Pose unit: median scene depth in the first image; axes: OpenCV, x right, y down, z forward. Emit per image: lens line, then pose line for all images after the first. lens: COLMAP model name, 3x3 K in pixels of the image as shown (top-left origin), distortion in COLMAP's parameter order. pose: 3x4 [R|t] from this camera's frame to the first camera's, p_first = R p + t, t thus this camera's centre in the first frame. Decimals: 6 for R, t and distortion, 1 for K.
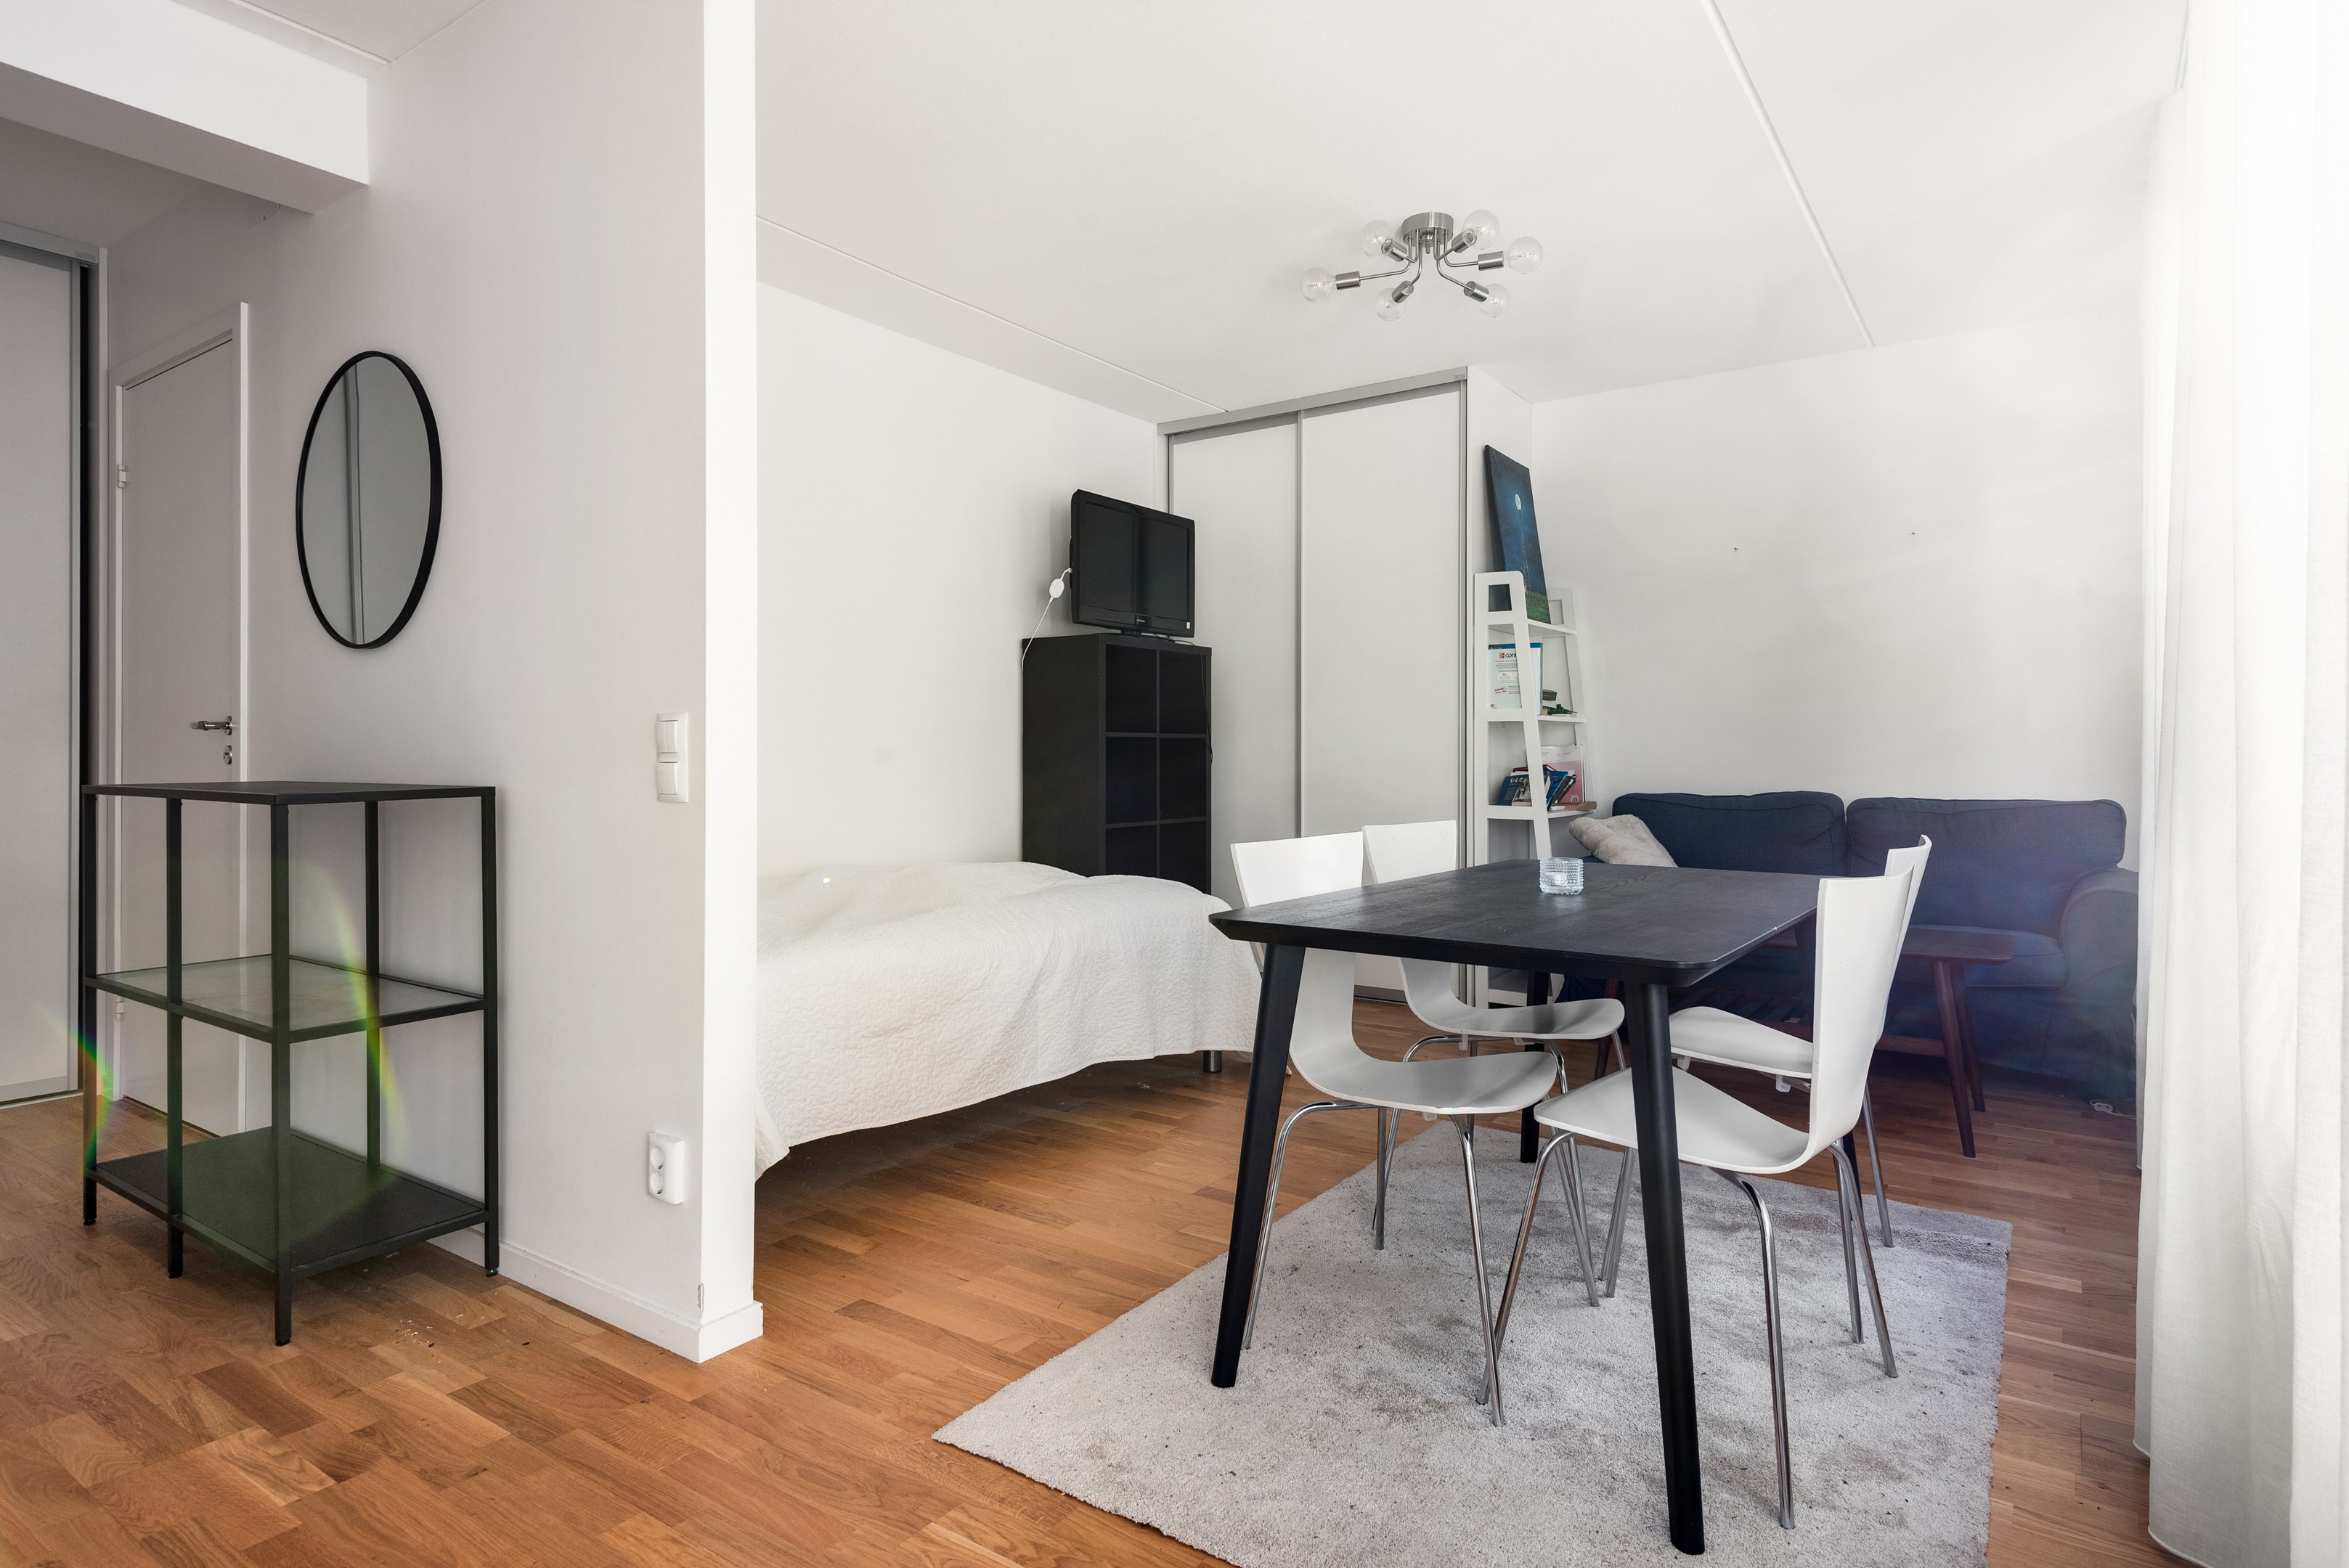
lens RADIAL K [[1246.5, 0, 1175.9], [0, 1246.5, 743.7], [0, 0, 1]] dist [0.013457, -0.001268]
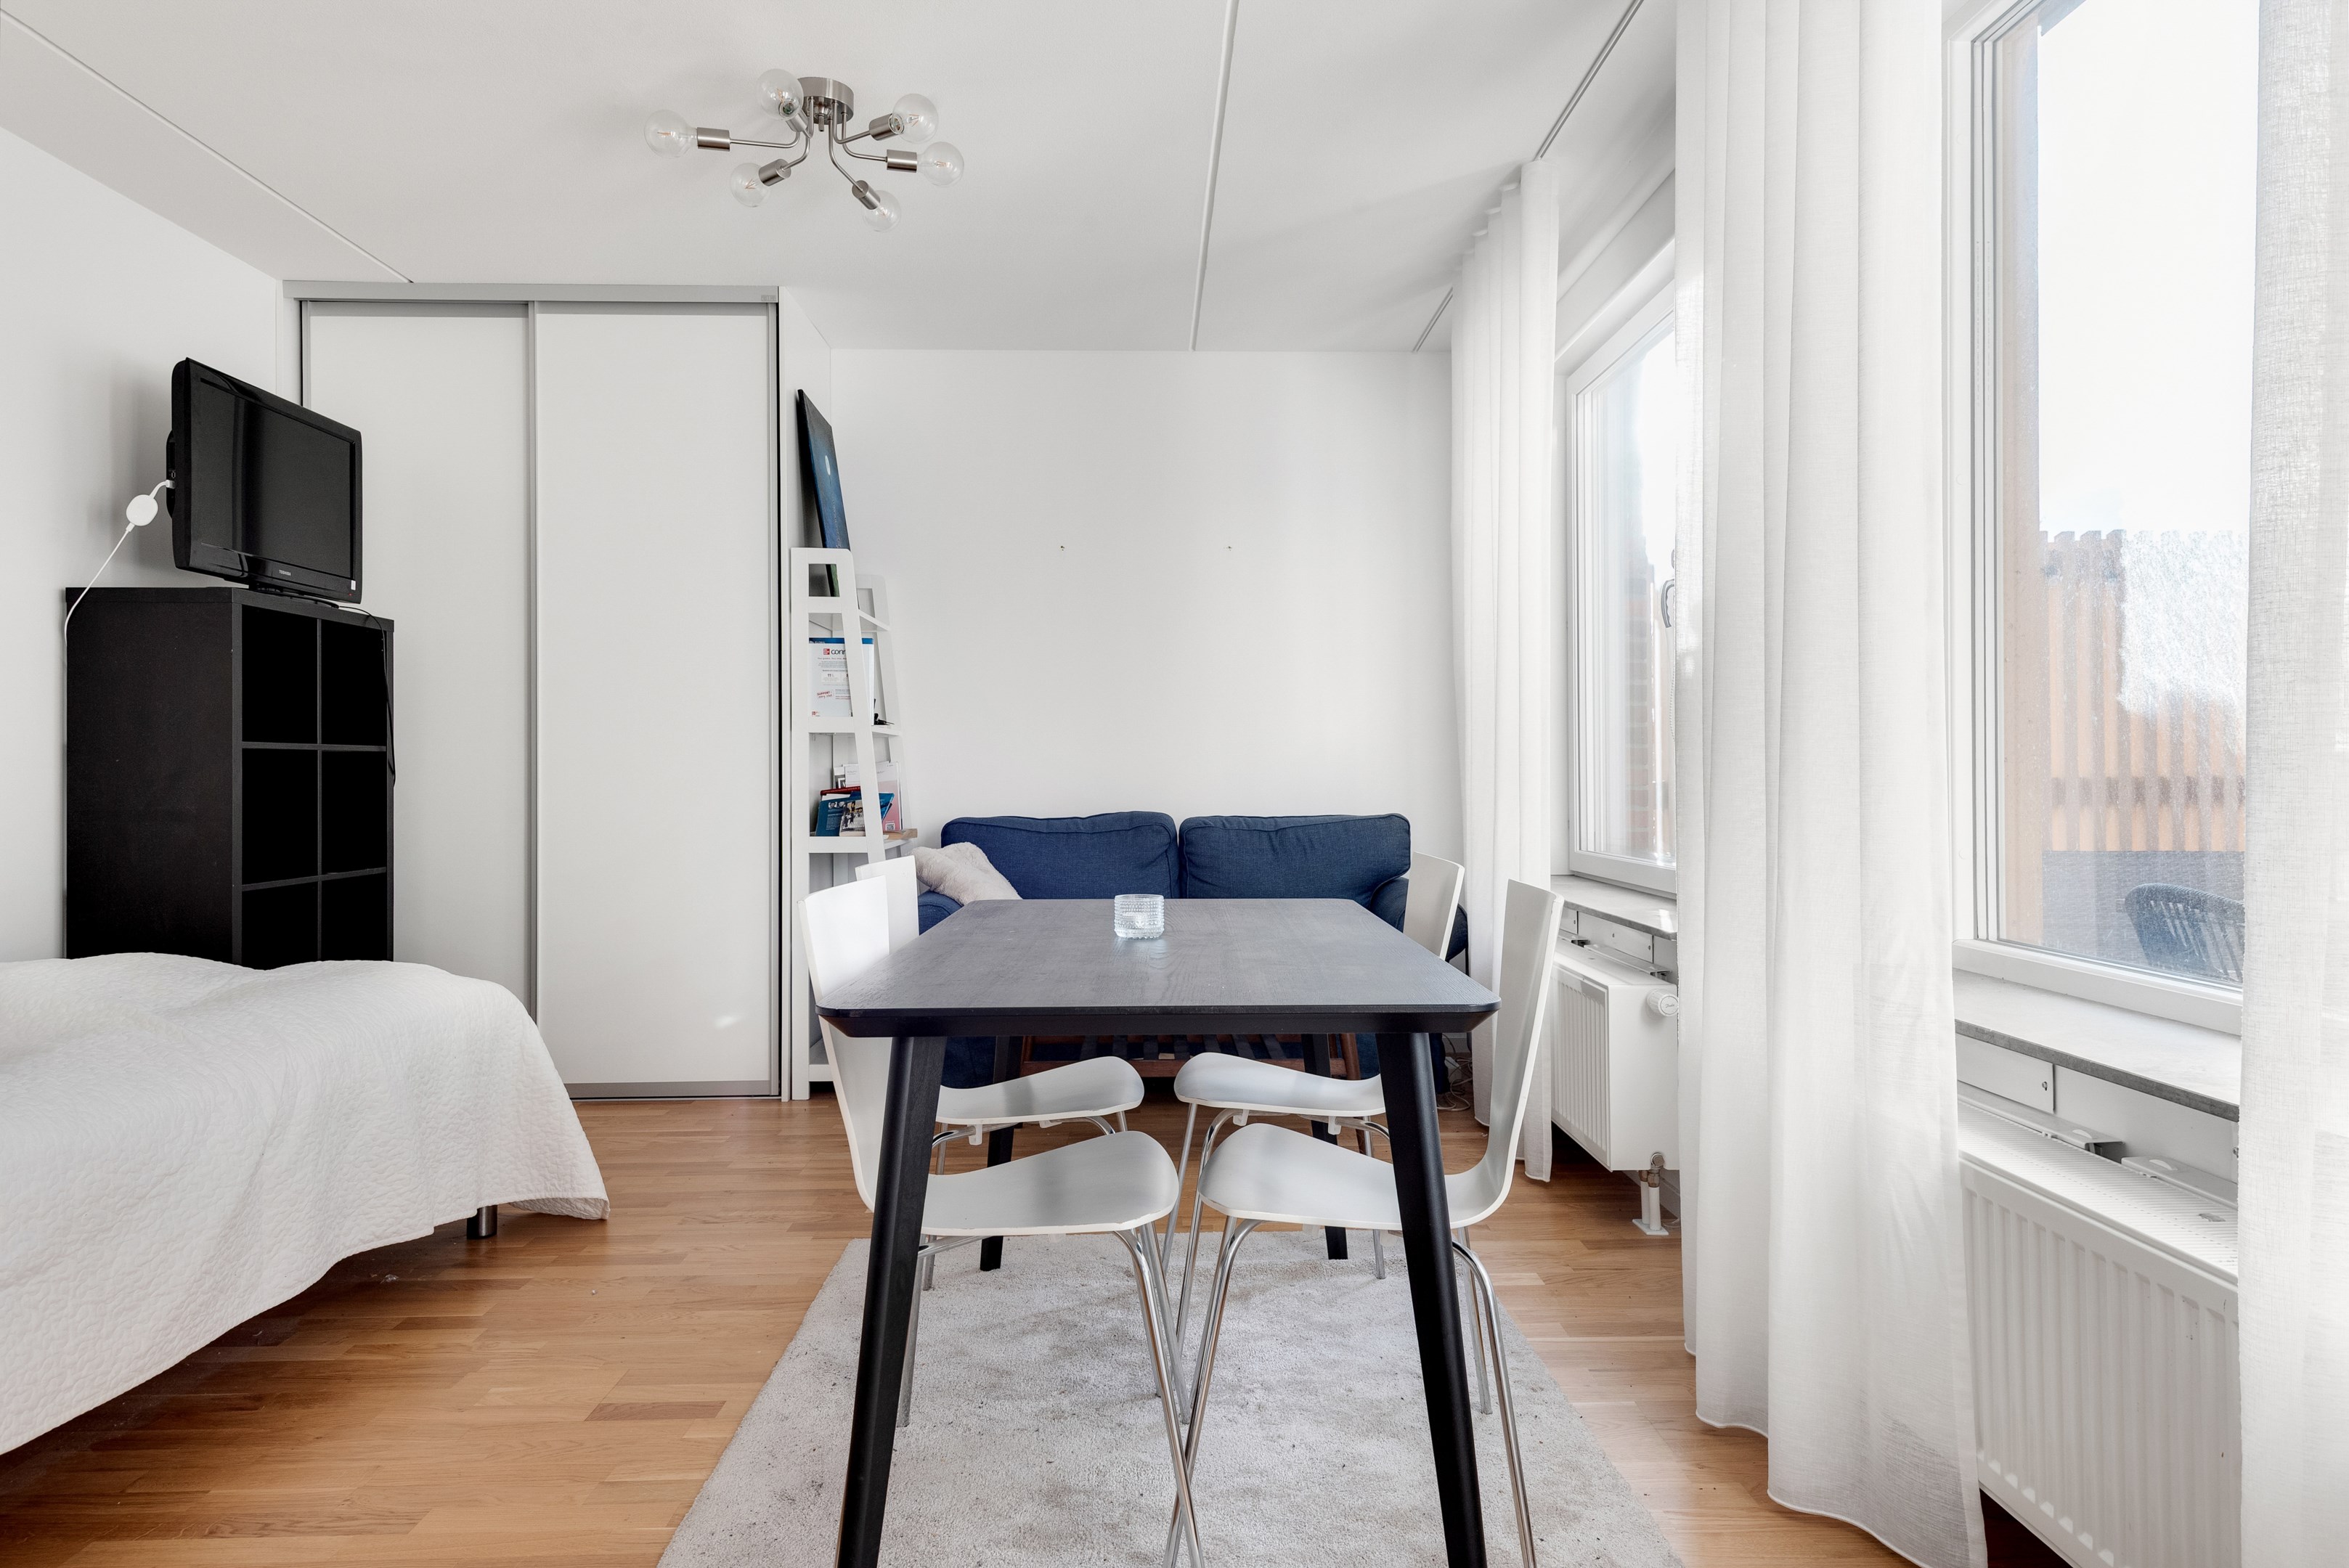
lens RADIAL K [[1467.9, 0, 1173.3], [0, 1467.9, 756.0], [0, 0, 1]] dist [0.054145, -0.039108]
pose [[0.804428, 0.002839, 0.594043, -0.134081], [-0.000330, 0.999991, -0.004331, 0.001380], [-0.594050, 0.003288, 0.804422, 0.099122]]
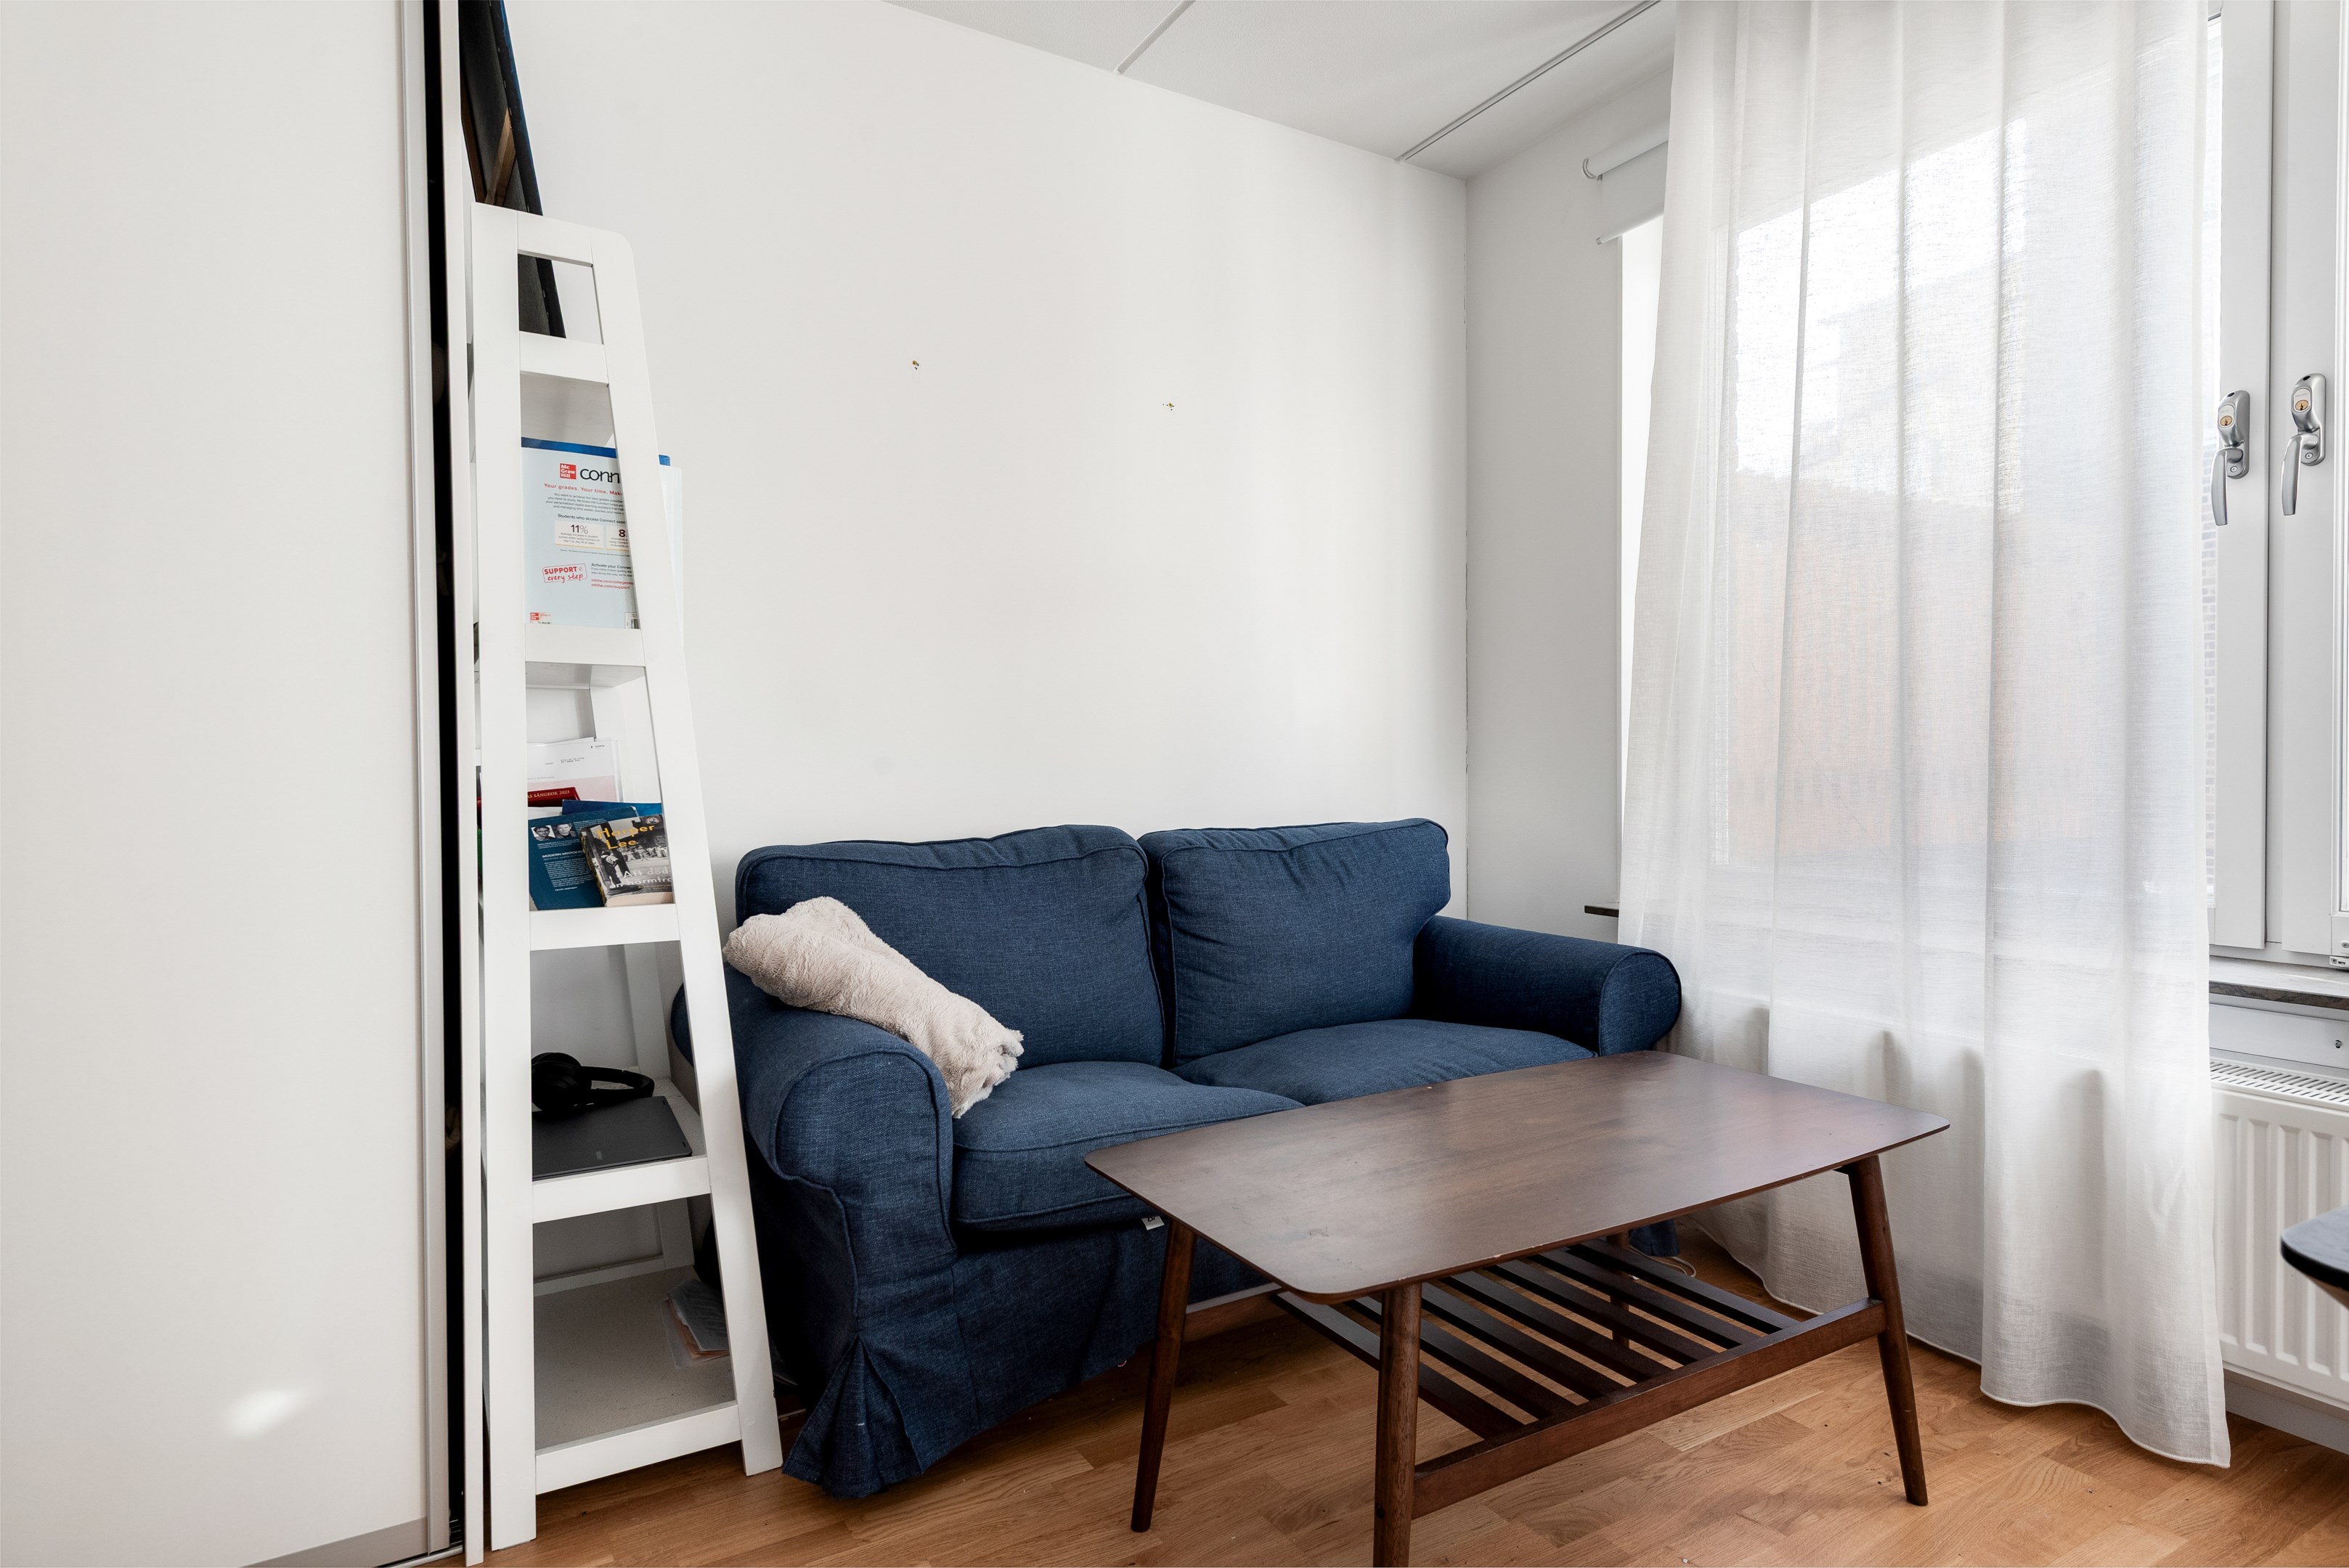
lens RADIAL K [[1260.2, 0, 1174.5], [0, 1260.2, 784.0], [0, 0, 1]] dist [0.015071, -0.000484]
pose [[0.409956, -0.020630, 0.911872, 0.011658], [-0.000506, 0.999739, 0.022845, 0.007347], [-0.912105, -0.009827, 0.409838, 0.743961]]
